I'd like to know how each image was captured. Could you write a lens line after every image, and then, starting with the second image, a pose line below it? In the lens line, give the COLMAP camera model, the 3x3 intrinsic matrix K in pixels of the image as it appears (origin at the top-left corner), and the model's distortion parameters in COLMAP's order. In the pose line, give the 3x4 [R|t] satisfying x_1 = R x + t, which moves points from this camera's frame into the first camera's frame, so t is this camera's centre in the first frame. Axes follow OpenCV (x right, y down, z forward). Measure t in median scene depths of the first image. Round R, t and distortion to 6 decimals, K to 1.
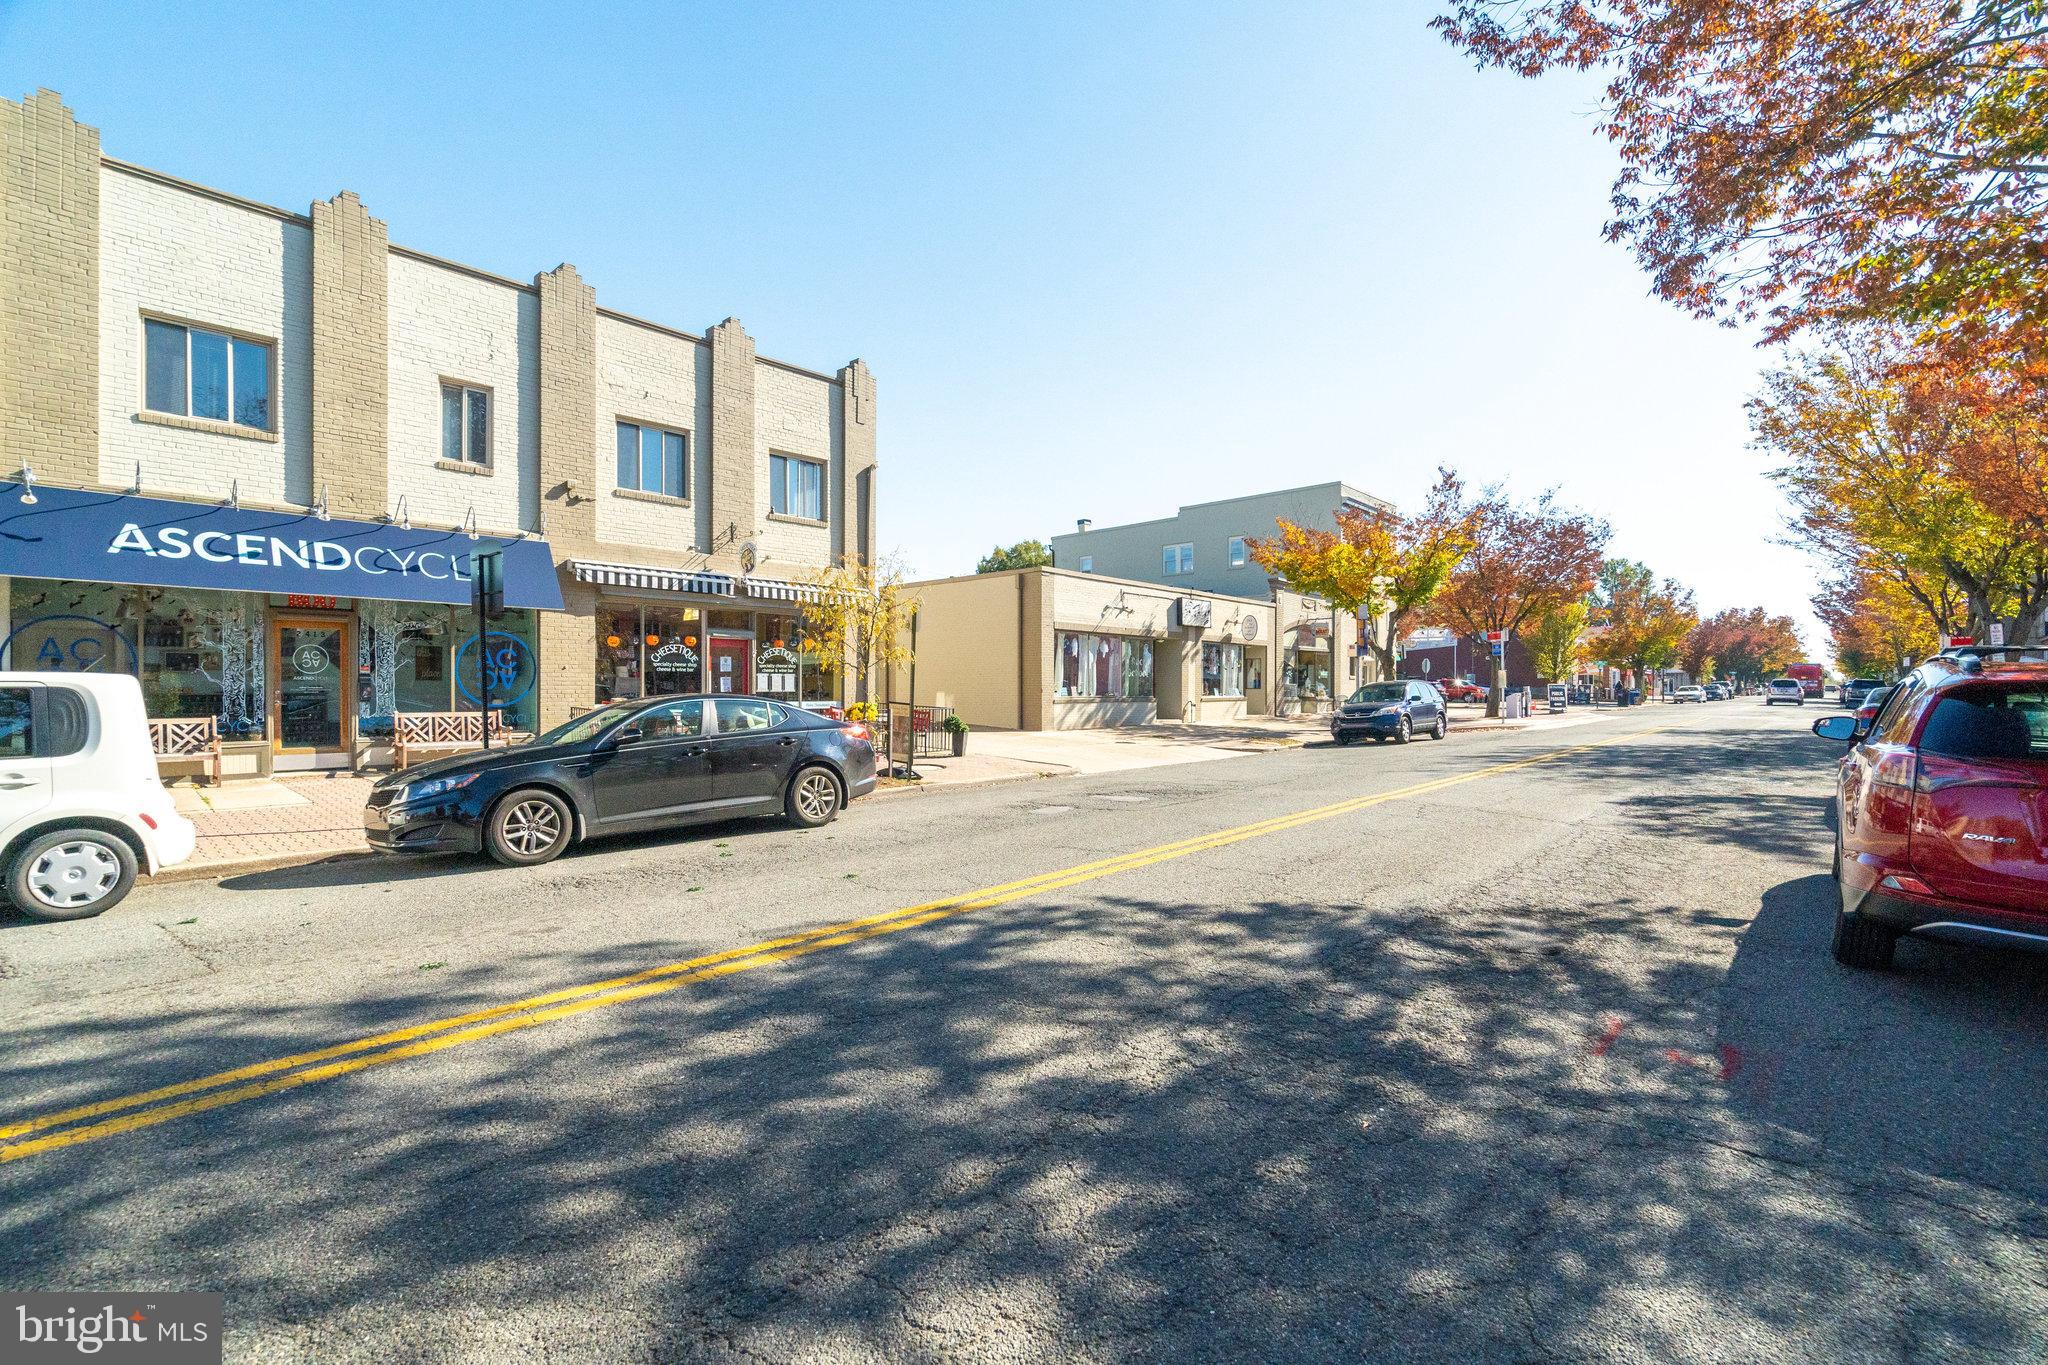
lens RADIAL K [[1046.2, 0, 1024.0], [0, 1046.2, 682.5], [0, 0, 1]] dist [-0.005833, -0.000815]
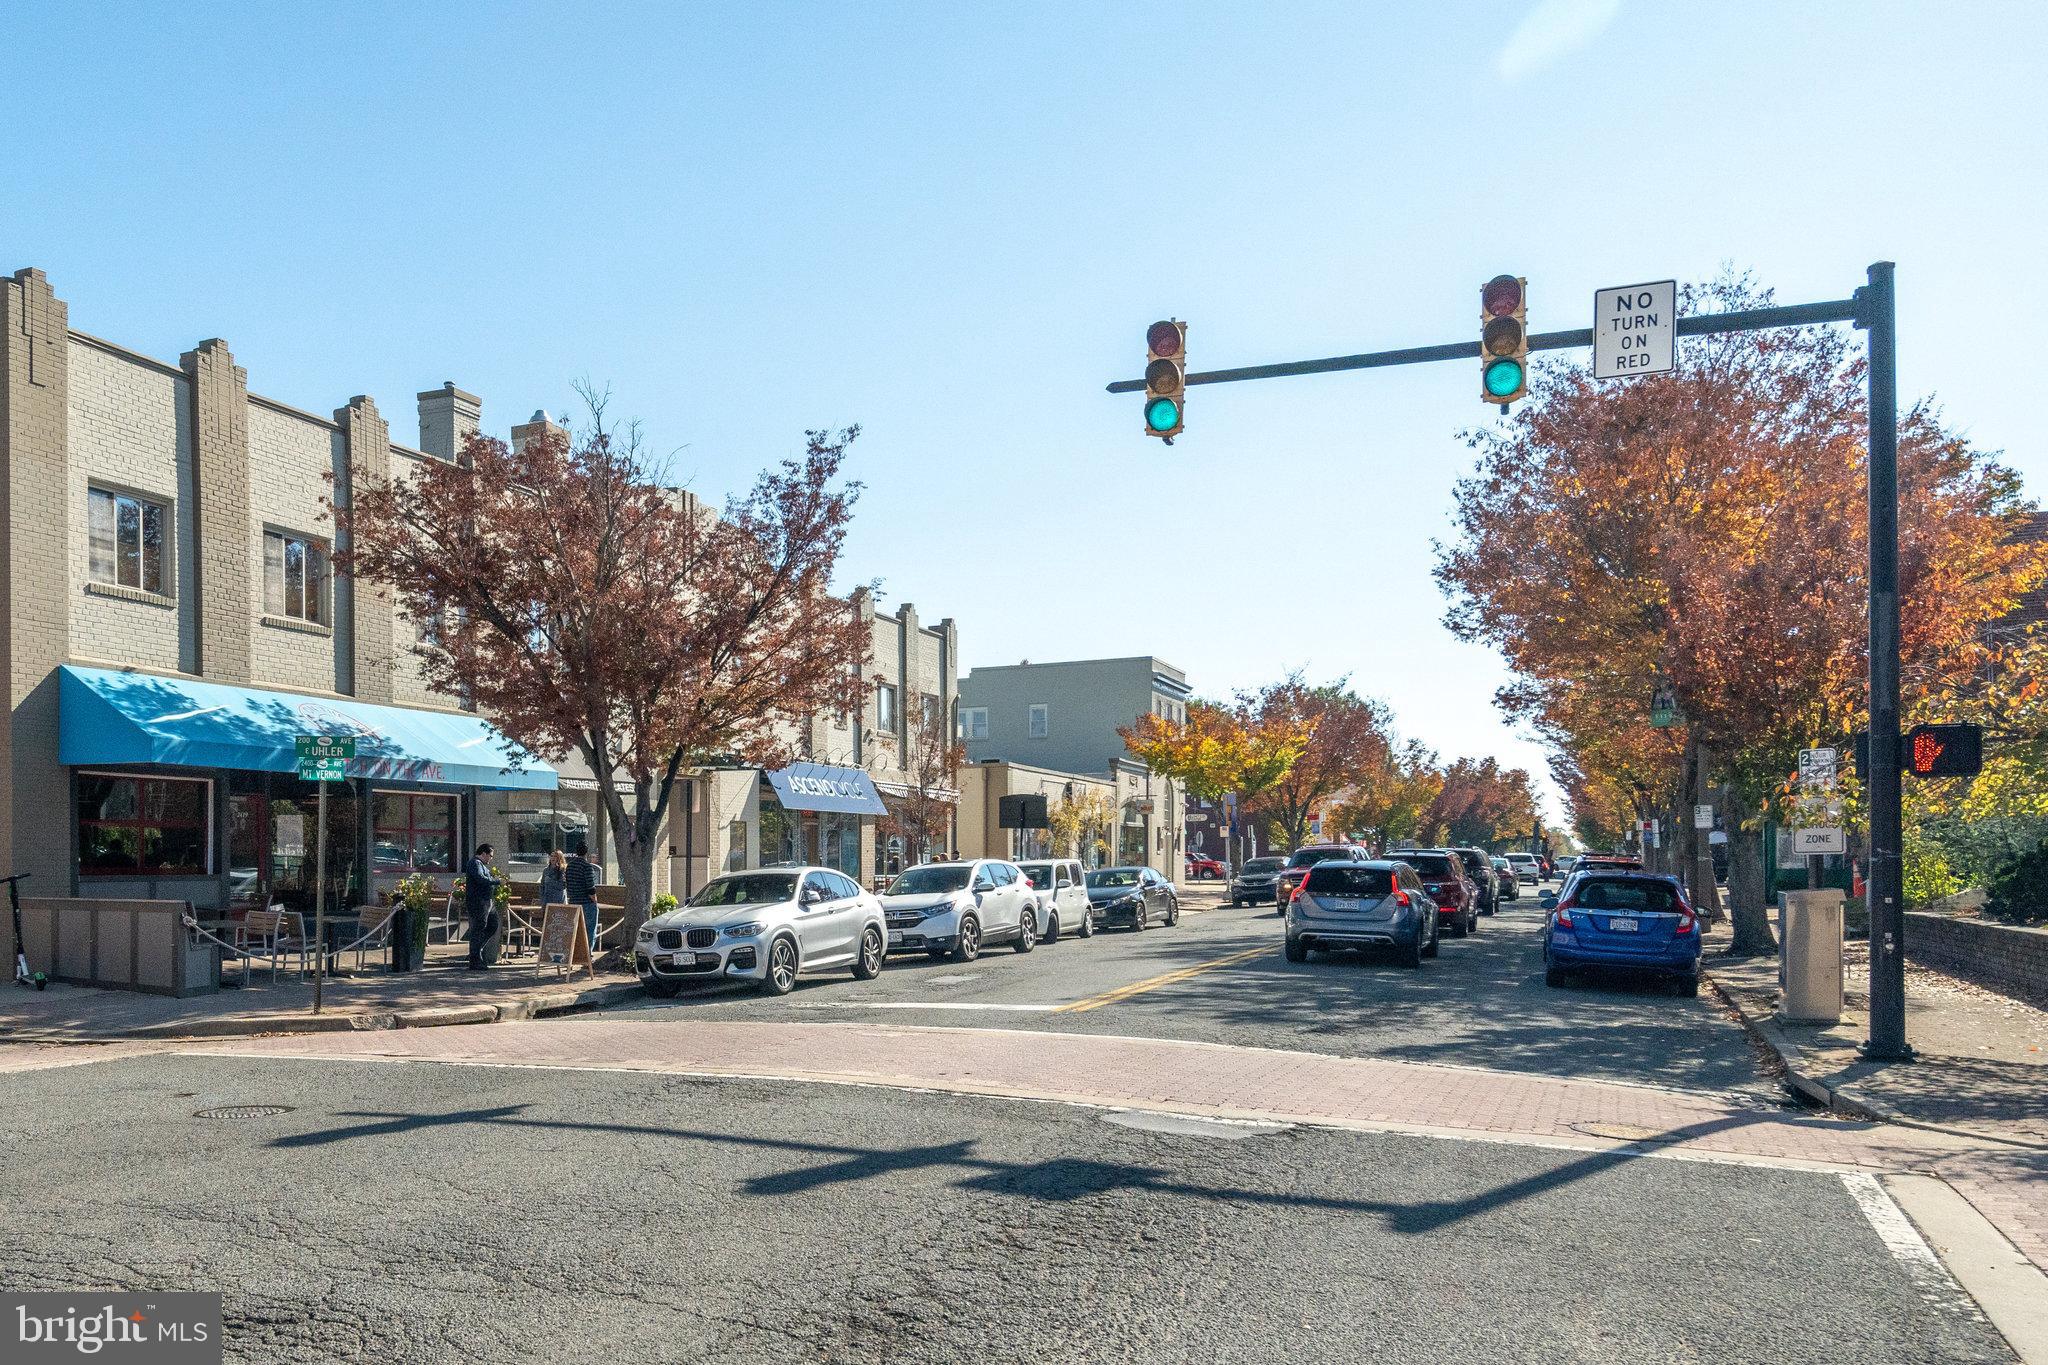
lens RADIAL K [[1466.9, 0, 1024.0], [0, 1466.9, 682.5], [0, 0, 1]] dist [-0.050483, -0.000054]
pose [[0.954866, 0.030368, 0.295479, -0.222433], [0.005421, 0.992813, -0.119554, 0.000071], [-0.296986, 0.115760, 0.947839, -0.292260]]
